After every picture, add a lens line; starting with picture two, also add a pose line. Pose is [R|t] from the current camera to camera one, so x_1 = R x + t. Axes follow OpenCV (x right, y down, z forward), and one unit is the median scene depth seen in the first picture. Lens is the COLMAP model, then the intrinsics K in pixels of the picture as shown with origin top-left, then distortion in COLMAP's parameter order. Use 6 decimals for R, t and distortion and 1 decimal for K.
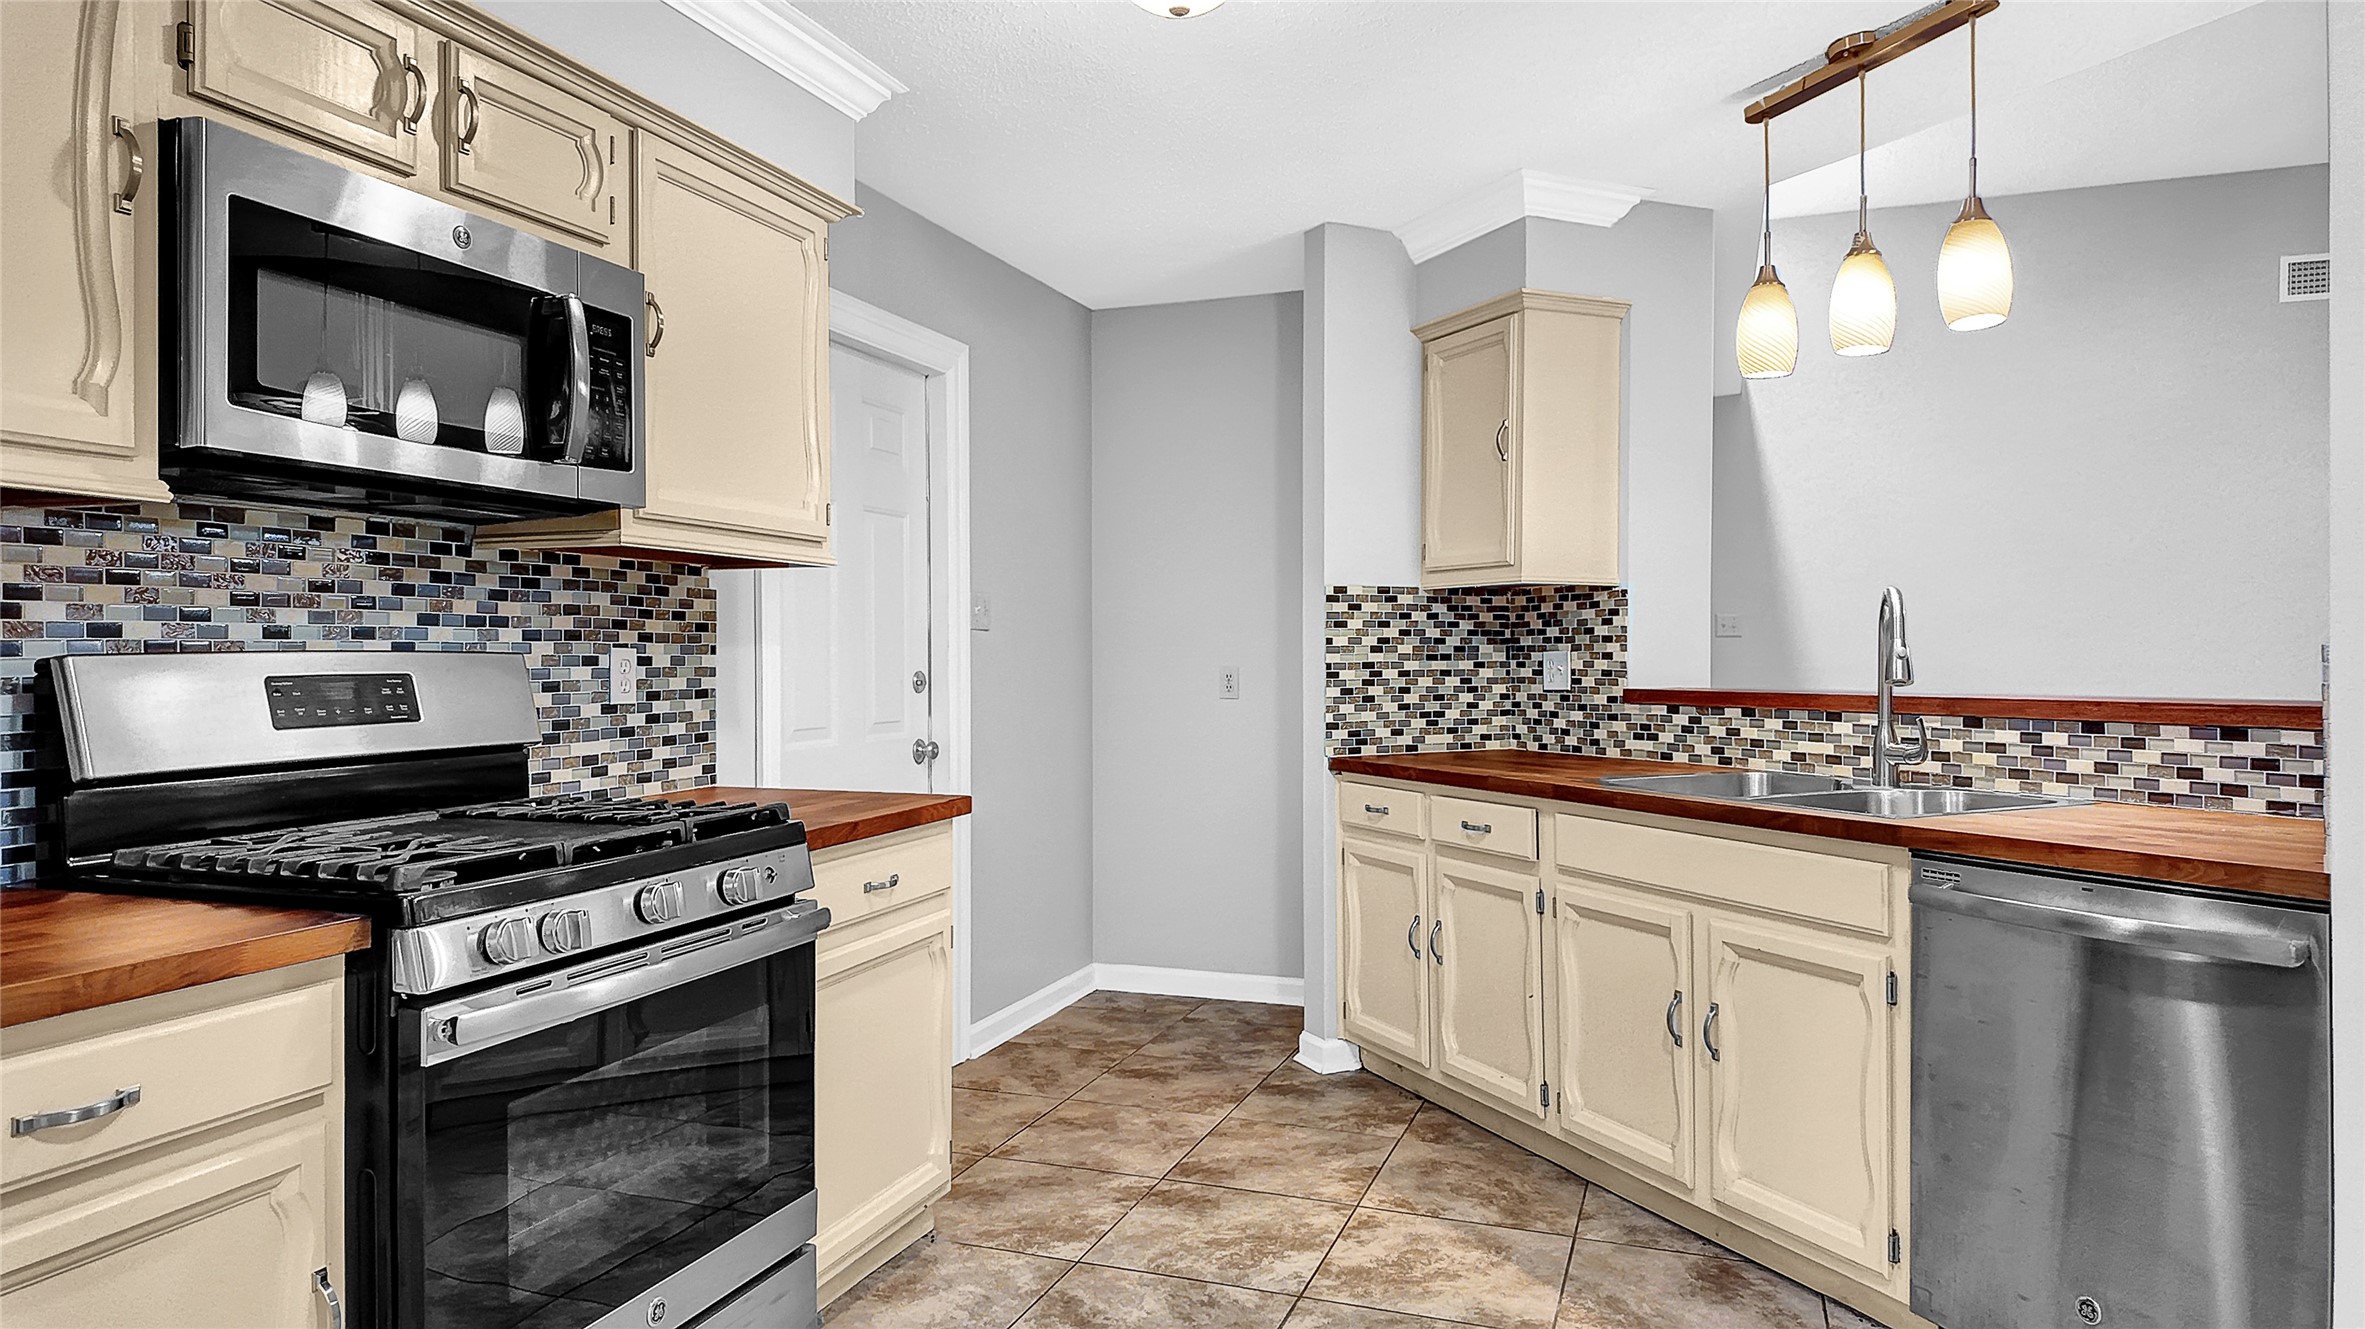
lens RADIAL K [[1388.5, 0, 1206.6], [0, 1388.5, 661.4], [0, 0, 1]] dist [0.031218, -0.034169]
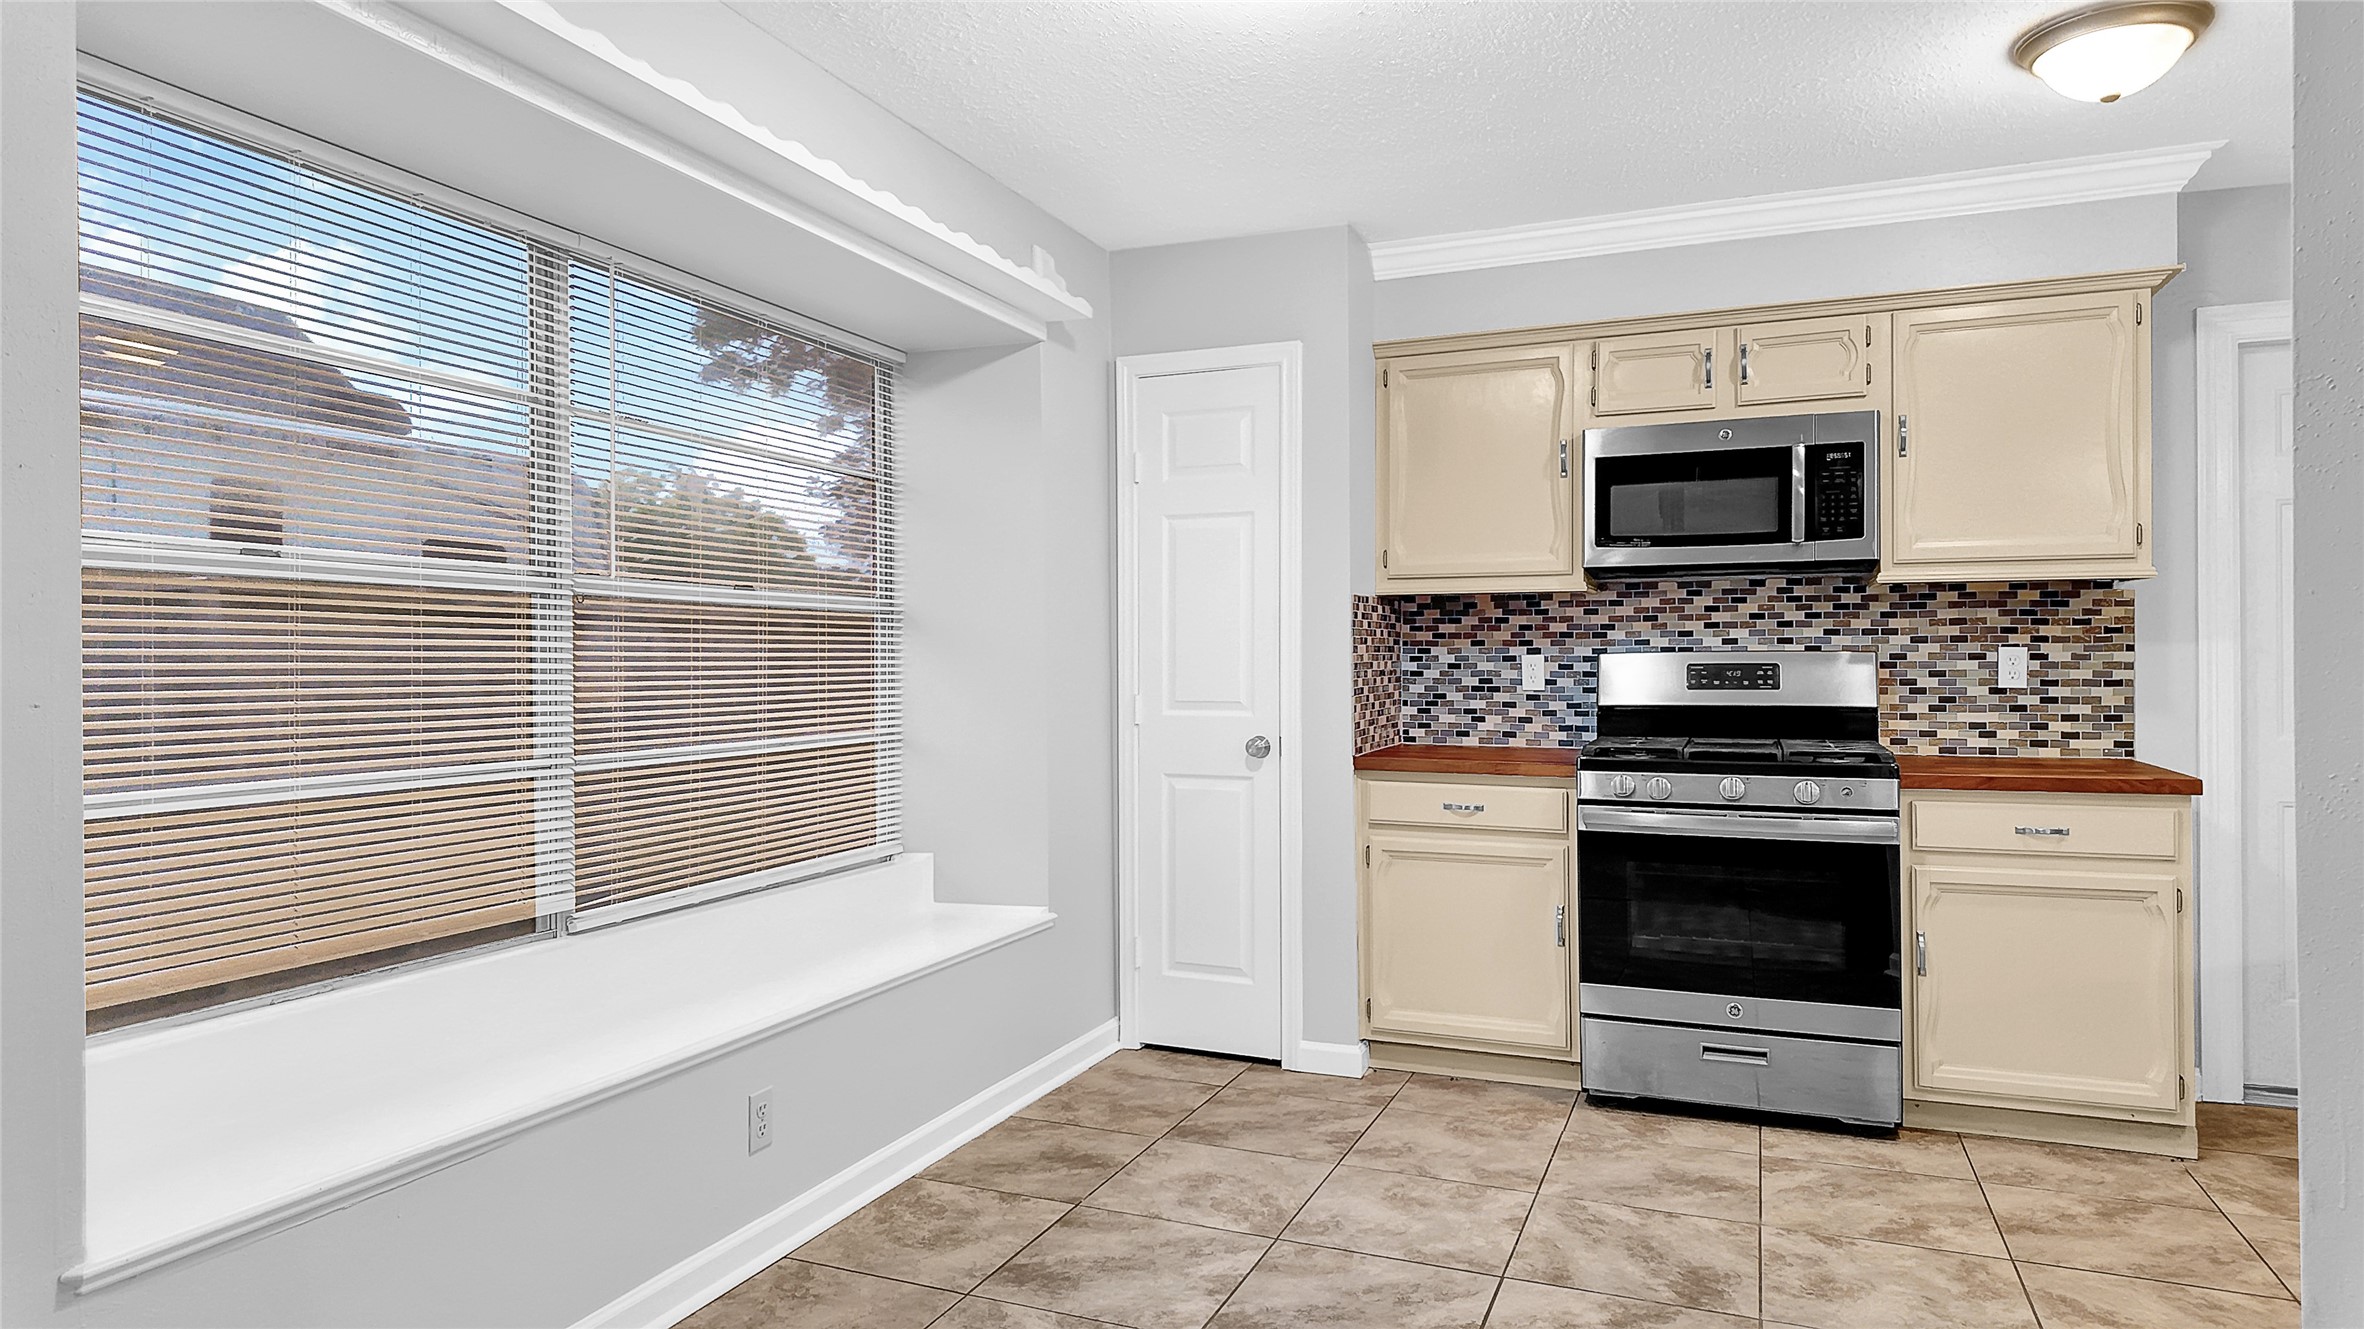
lens RADIAL K [[1388.0, 0, 1138.2], [0, 1388.0, 650.3], [0, 0, 1]] dist [0.031218, -0.034169]
pose [[-0.051252, -0.000456, -0.998686, 0.976337], [-0.001957, 0.999998, -0.000356, -0.004183], [0.998684, 0.001936, -0.051253, 0.203321]]
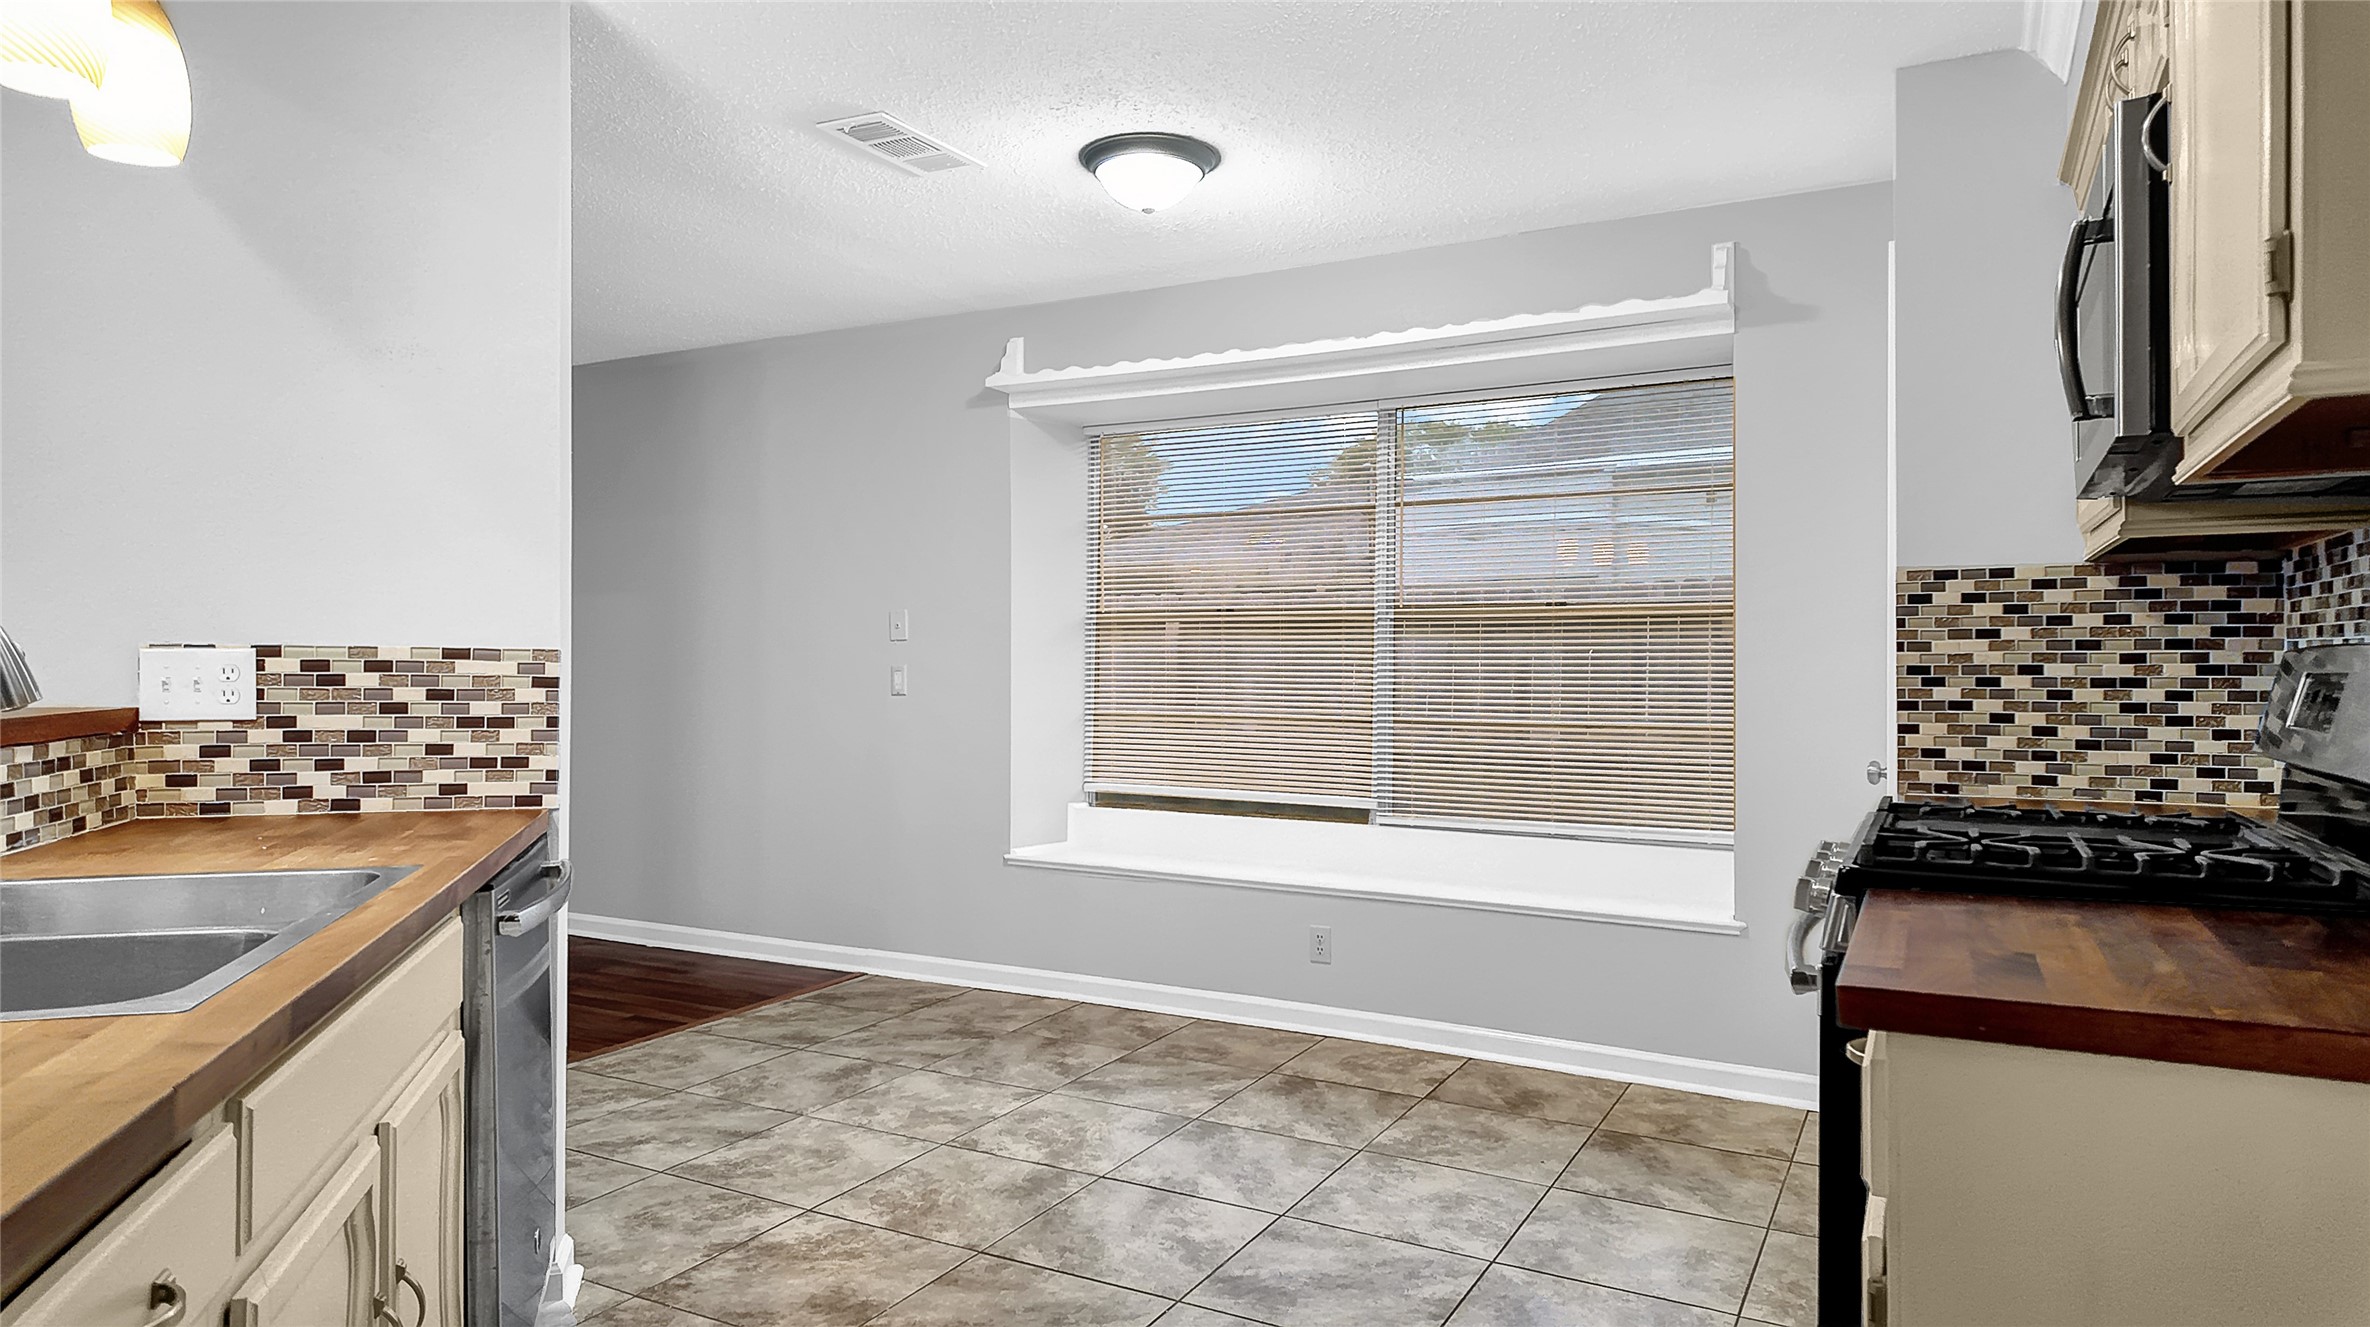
lens RADIAL K [[1442.1, 0, 1209.6], [0, 1442.1, 638.4], [0, 0, 1]] dist [0.029408, -0.011413]
pose [[-0.988752, 0.002913, 0.149538, -0.066045], [0.001617, 0.999960, -0.008790, -0.001885], [-0.149558, -0.008450, -0.988717, 1.453855]]
